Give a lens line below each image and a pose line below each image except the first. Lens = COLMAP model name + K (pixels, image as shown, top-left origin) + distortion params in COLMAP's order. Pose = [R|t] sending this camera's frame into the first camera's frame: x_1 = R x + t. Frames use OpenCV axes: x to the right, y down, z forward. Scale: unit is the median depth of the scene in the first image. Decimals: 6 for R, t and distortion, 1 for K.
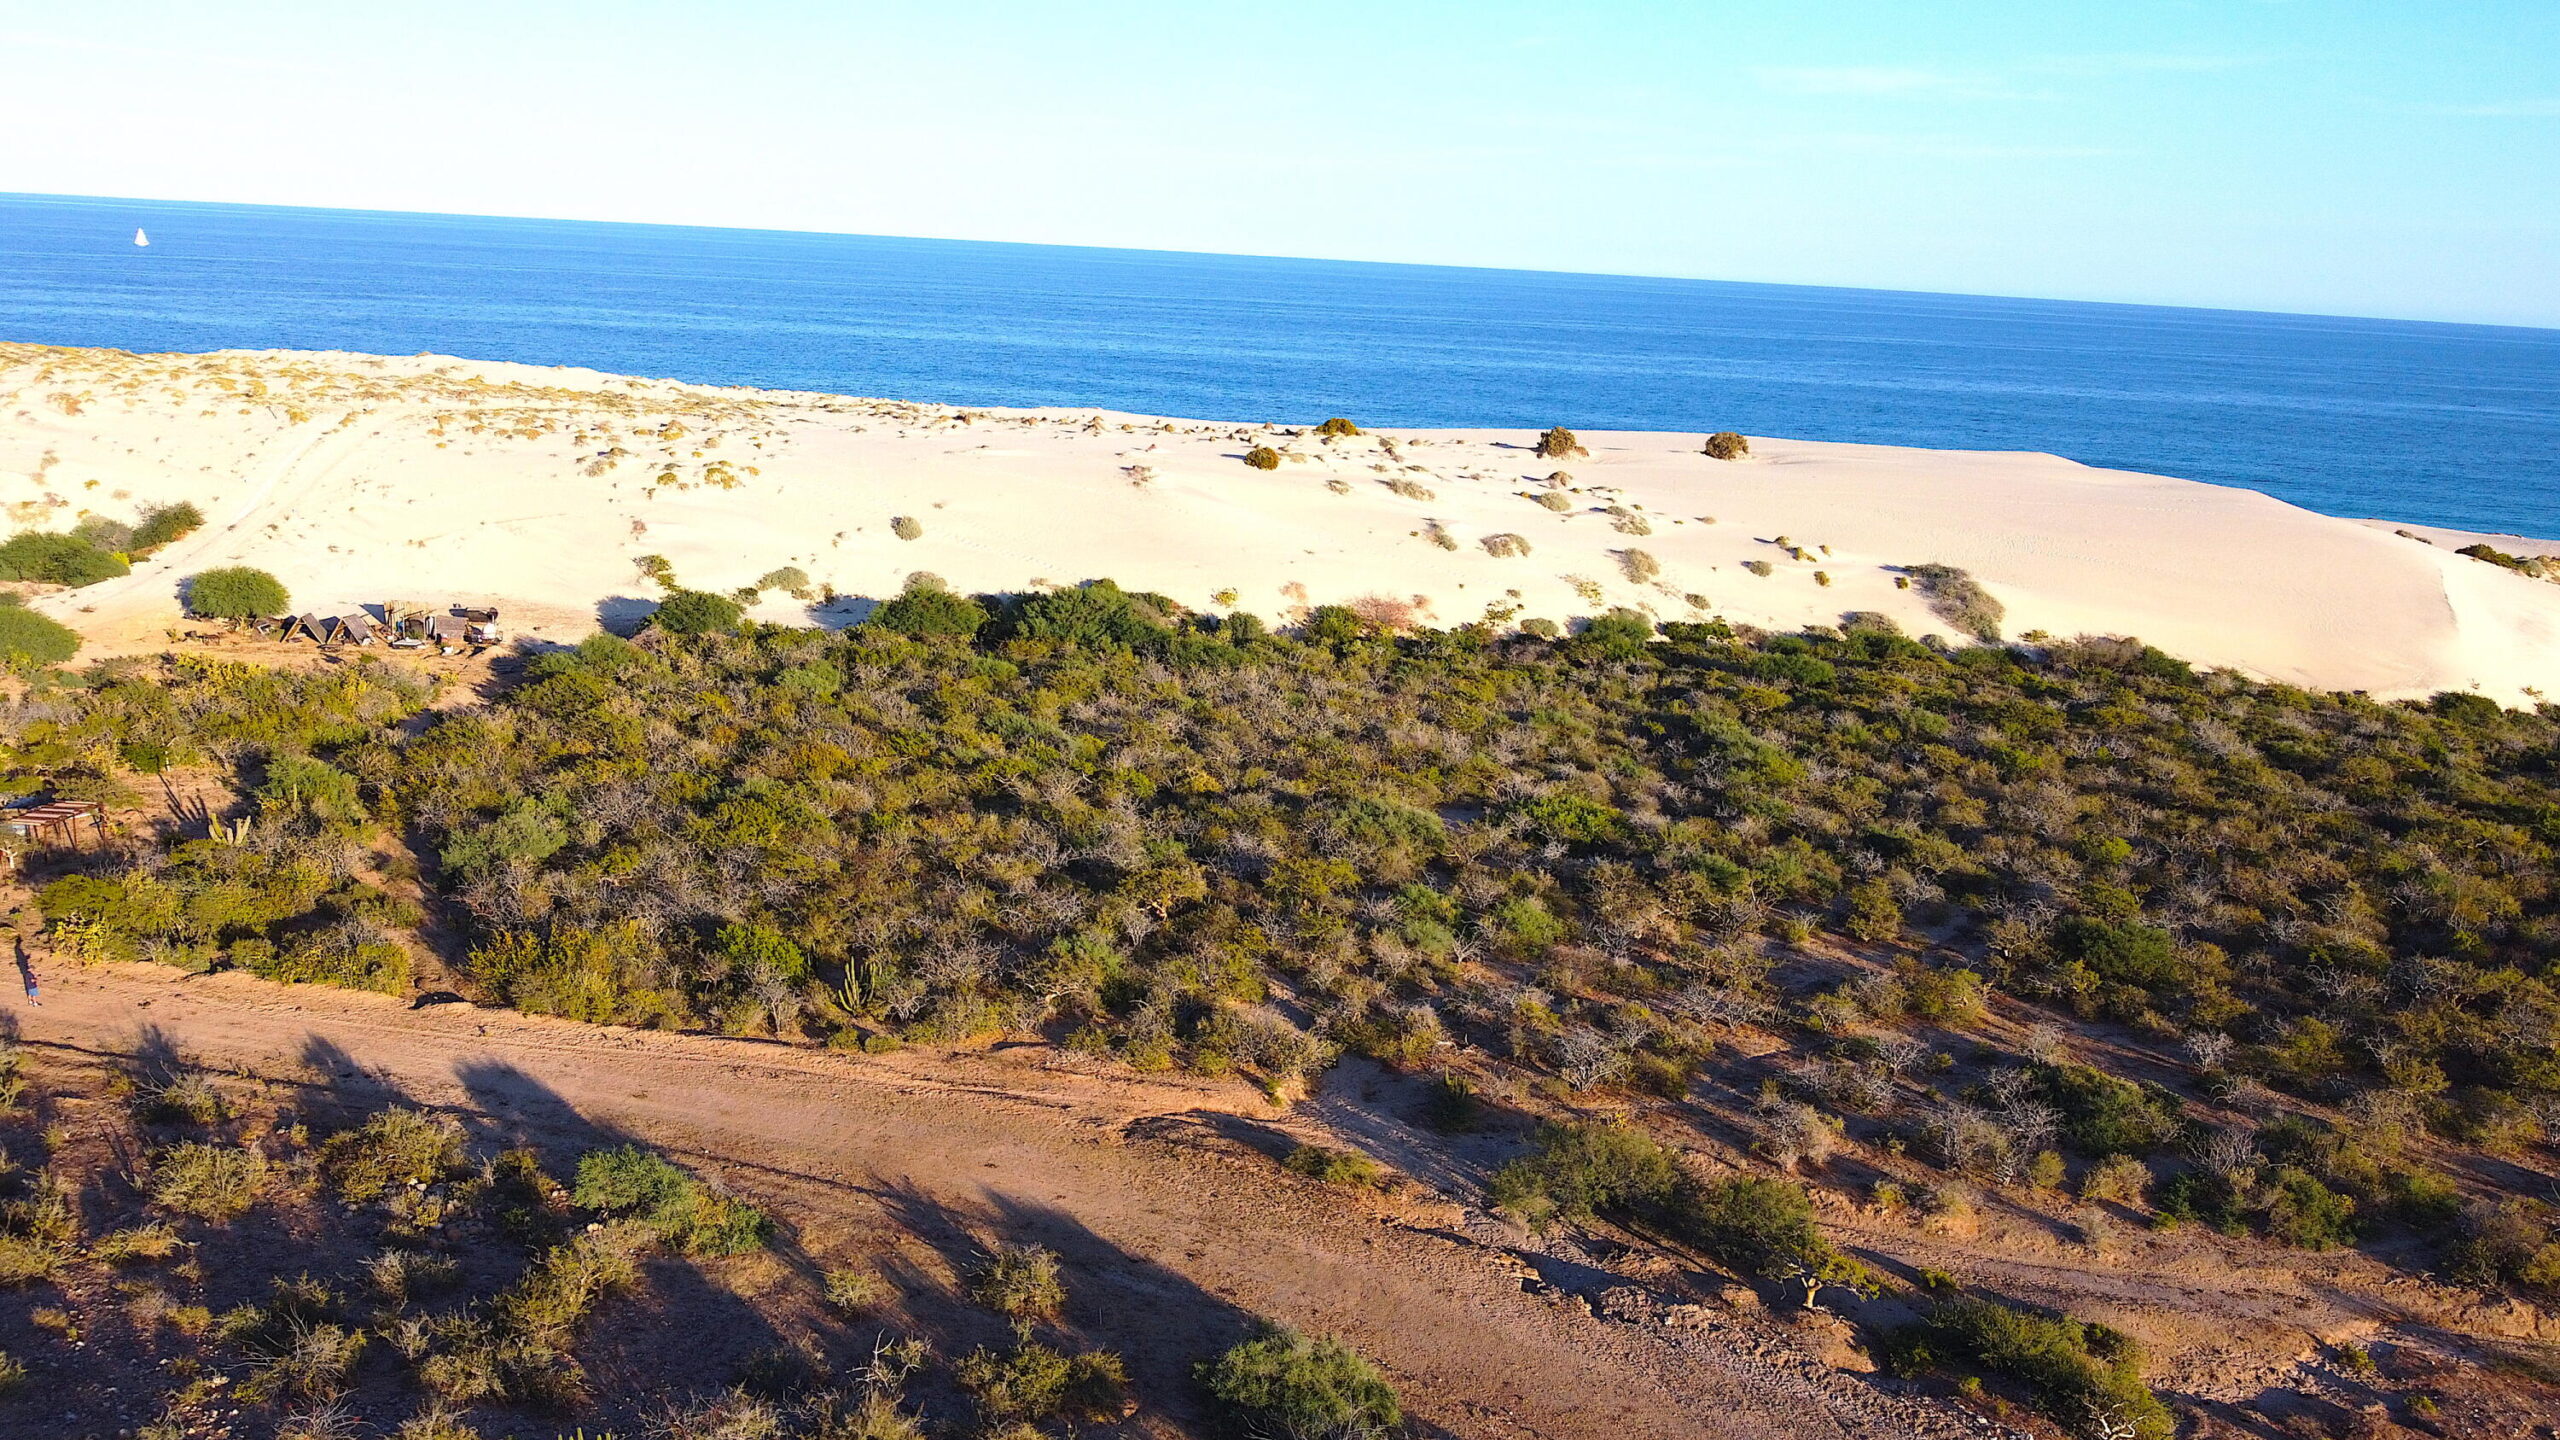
lens RADIAL K [[1955.6, 0, 1276.7], [0, 1955.6, 724.7], [0, 0, 1]] dist [-0.009042, -0.002088]
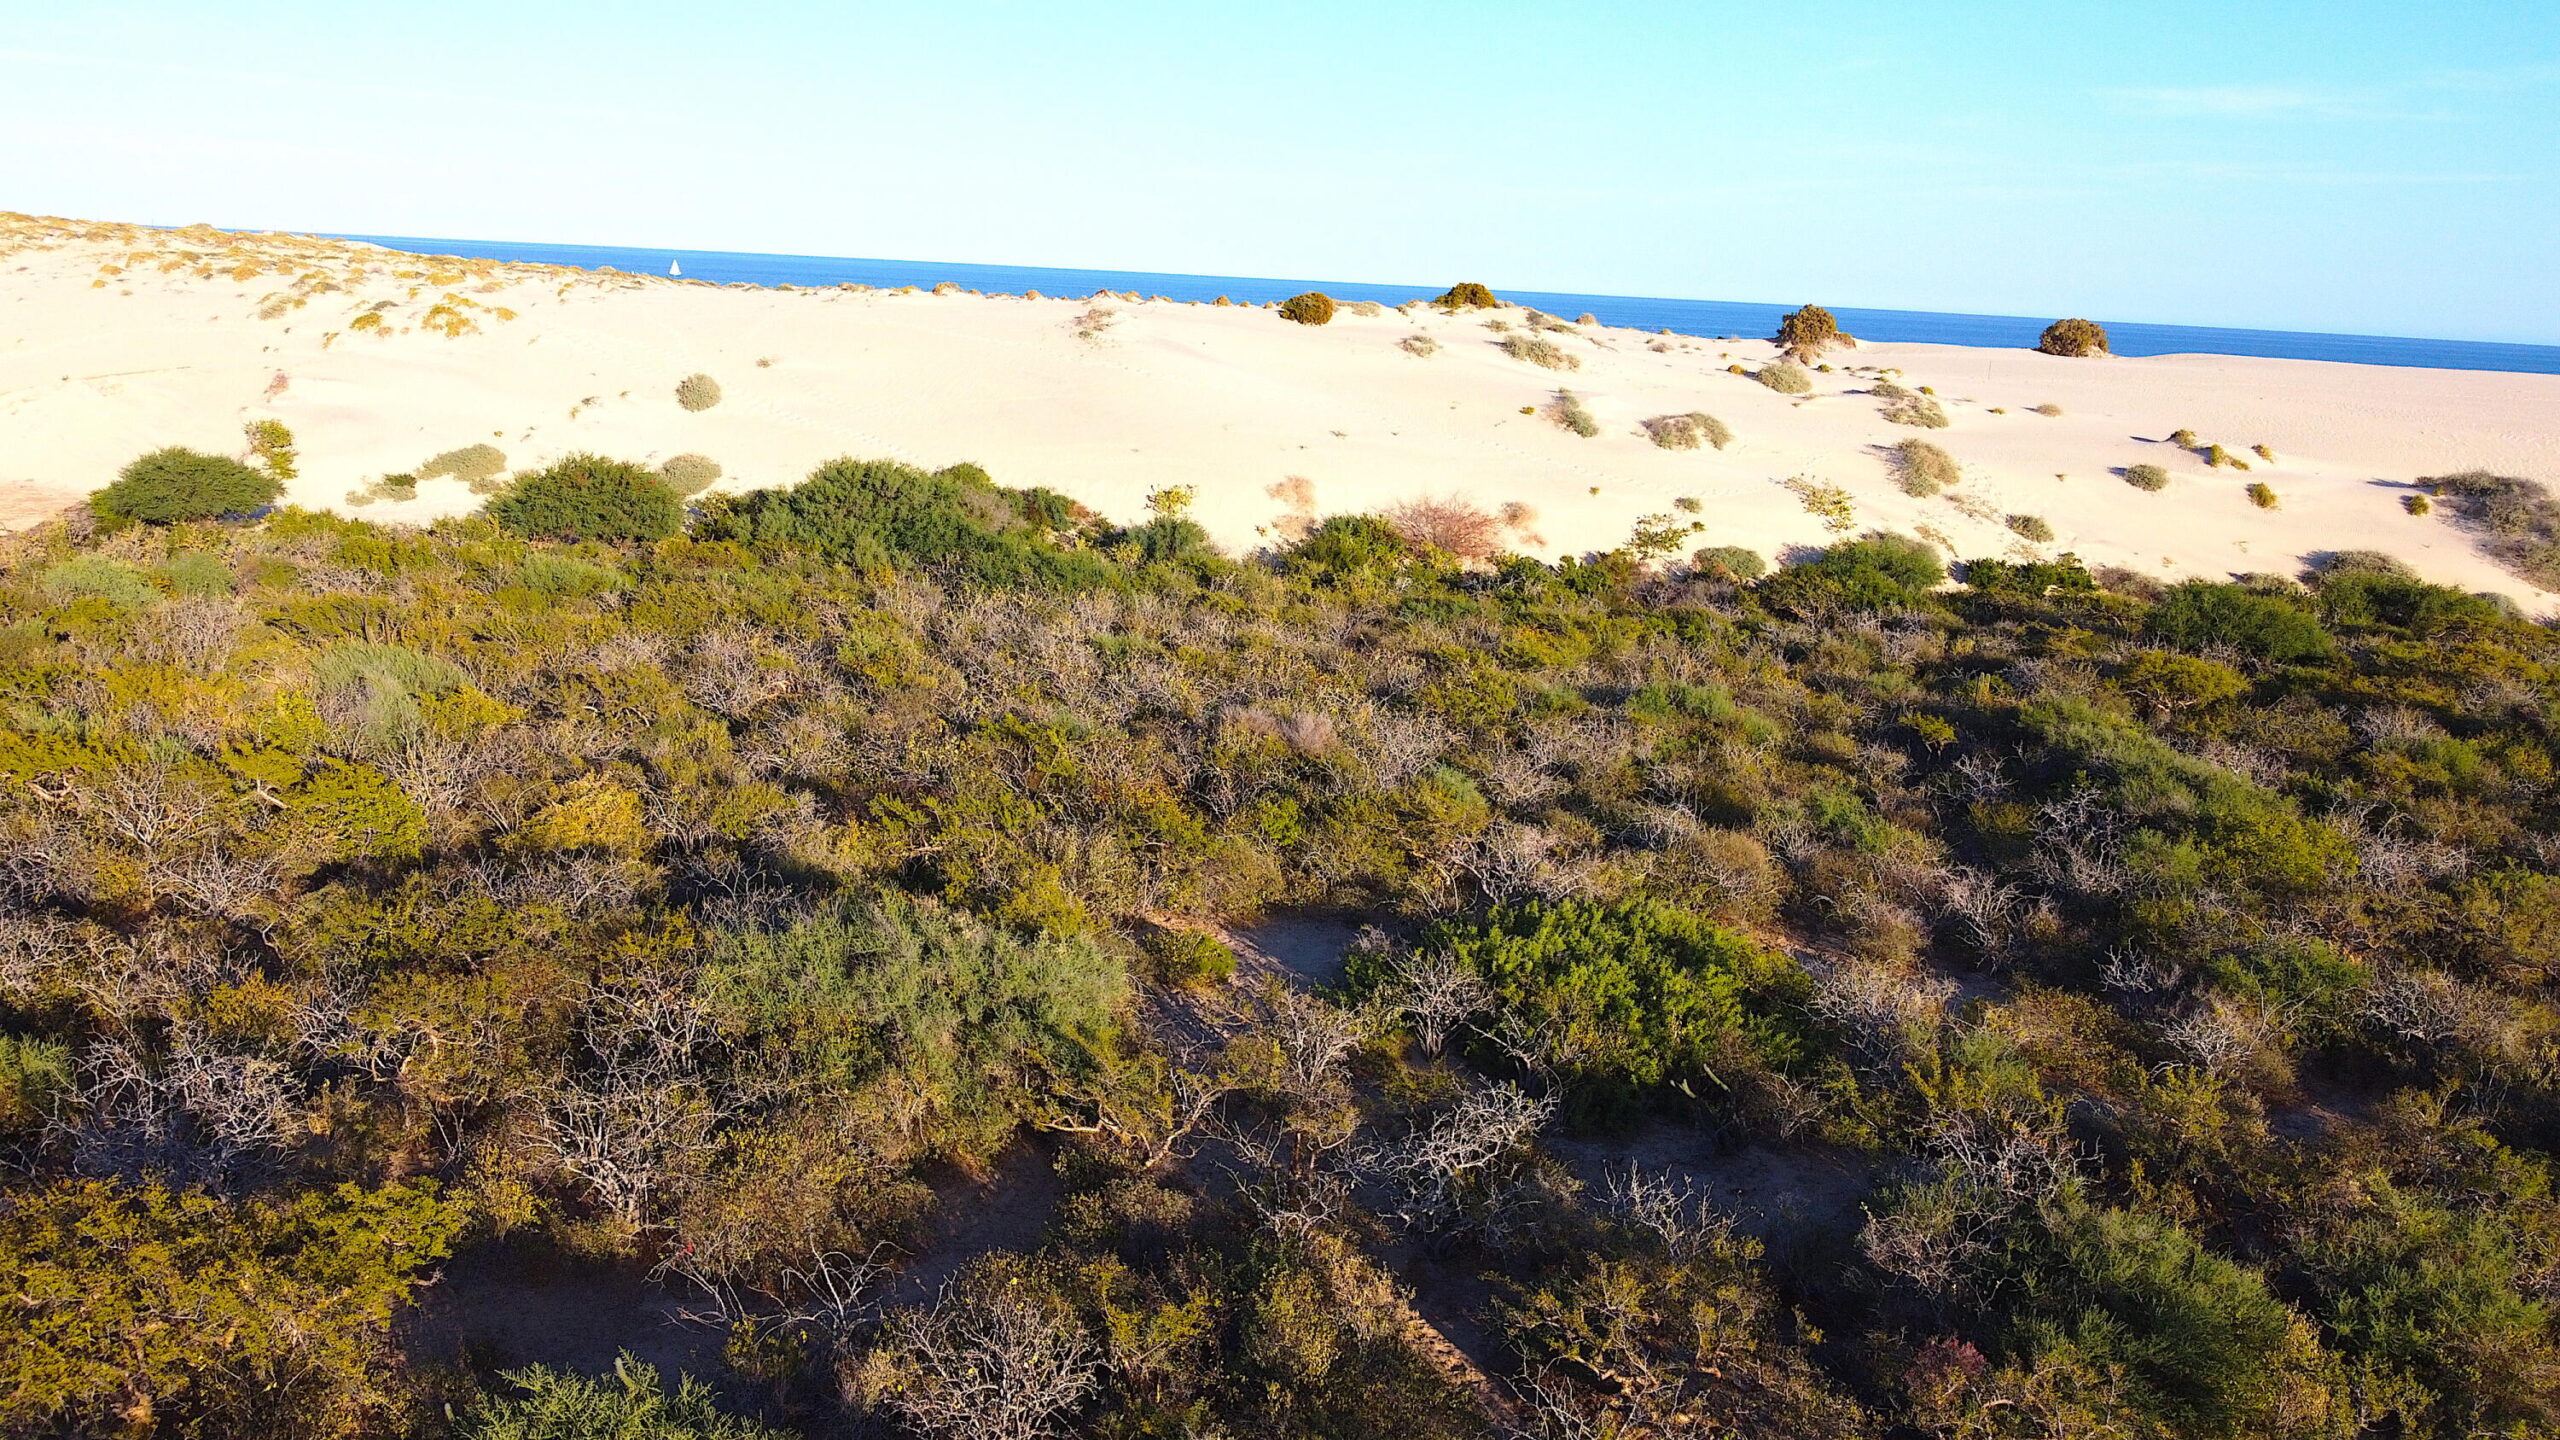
lens RADIAL K [[1956.7, 0, 1275.1], [0, 1956.7, 726.3], [0, 0, 1]] dist [-0.007024, -0.007318]
pose [[0.988845, 0.029334, -0.146032, 0.115524], [-0.032000, 0.999361, -0.015944, 0.011999], [0.145471, 0.020439, 0.989151, 0.563929]]
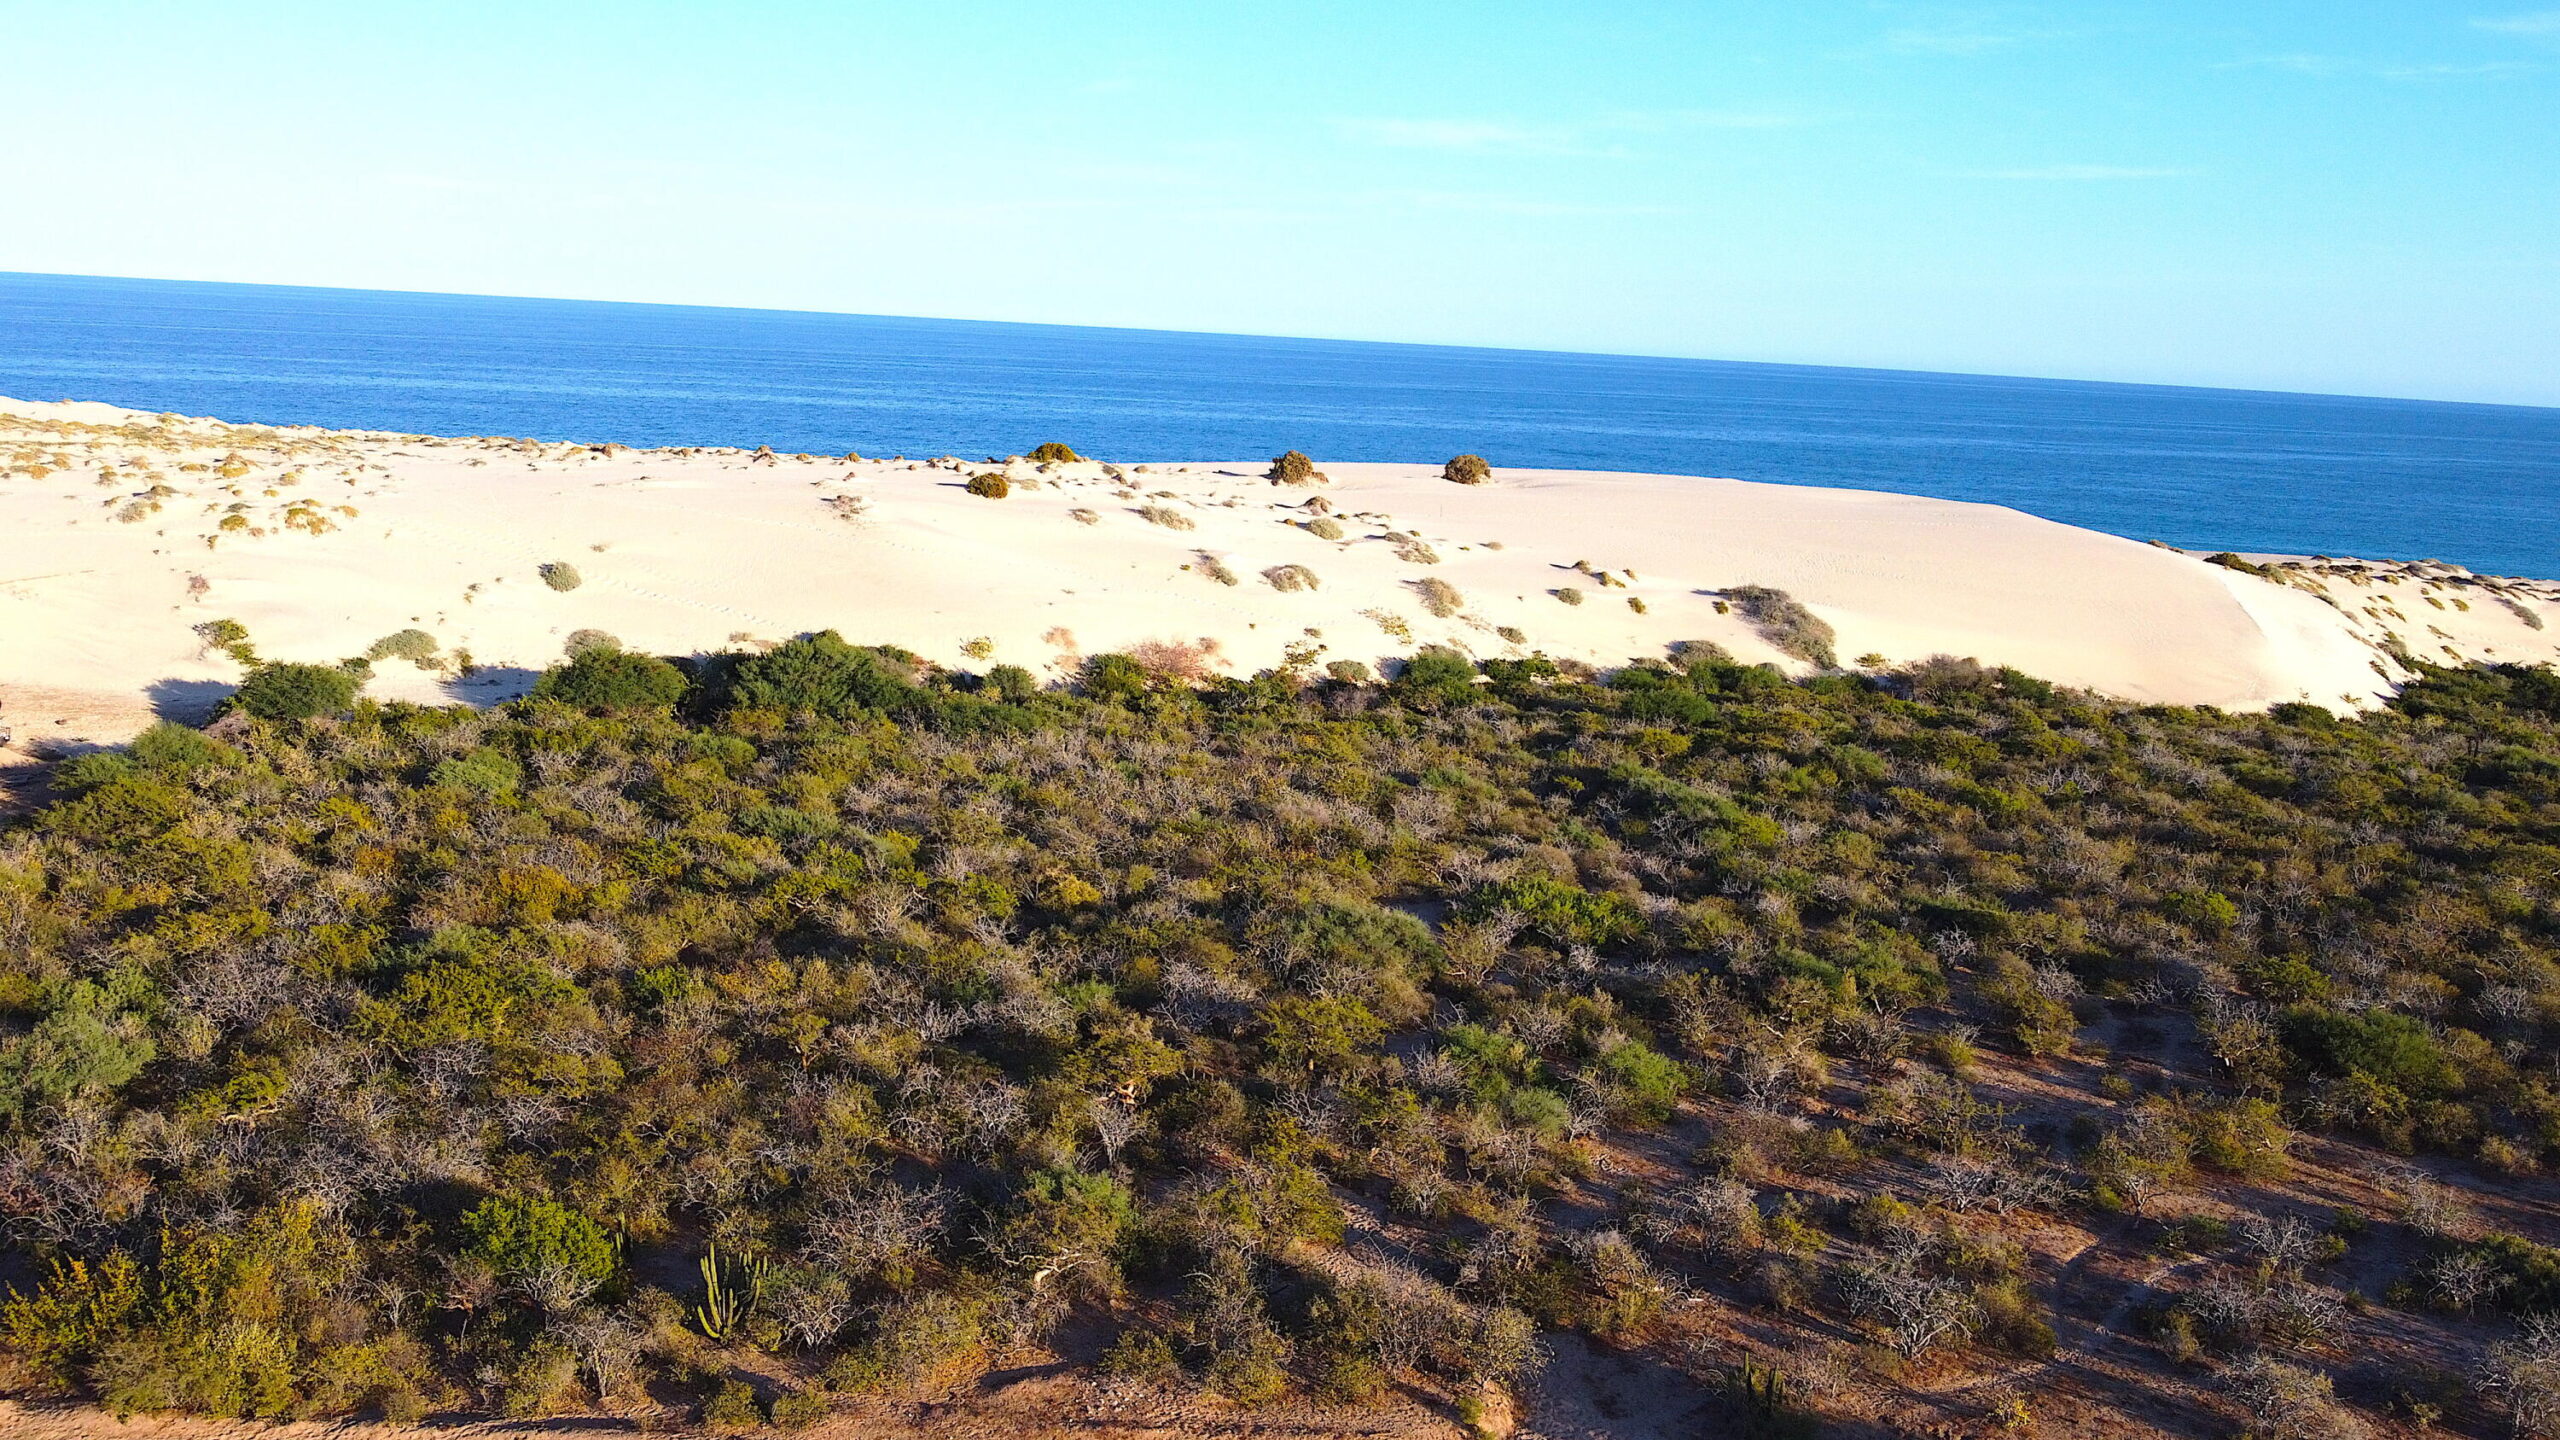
lens RADIAL K [[1956.7, 0, 1275.1], [0, 1956.7, 726.3], [0, 0, 1]] dist [-0.007024, -0.007318]
pose [[0.977734, -0.043214, 0.205351, -0.095833], [0.048816, 0.998559, -0.022294, -0.010340], [-0.204092, 0.031822, 0.978434, 0.217727]]
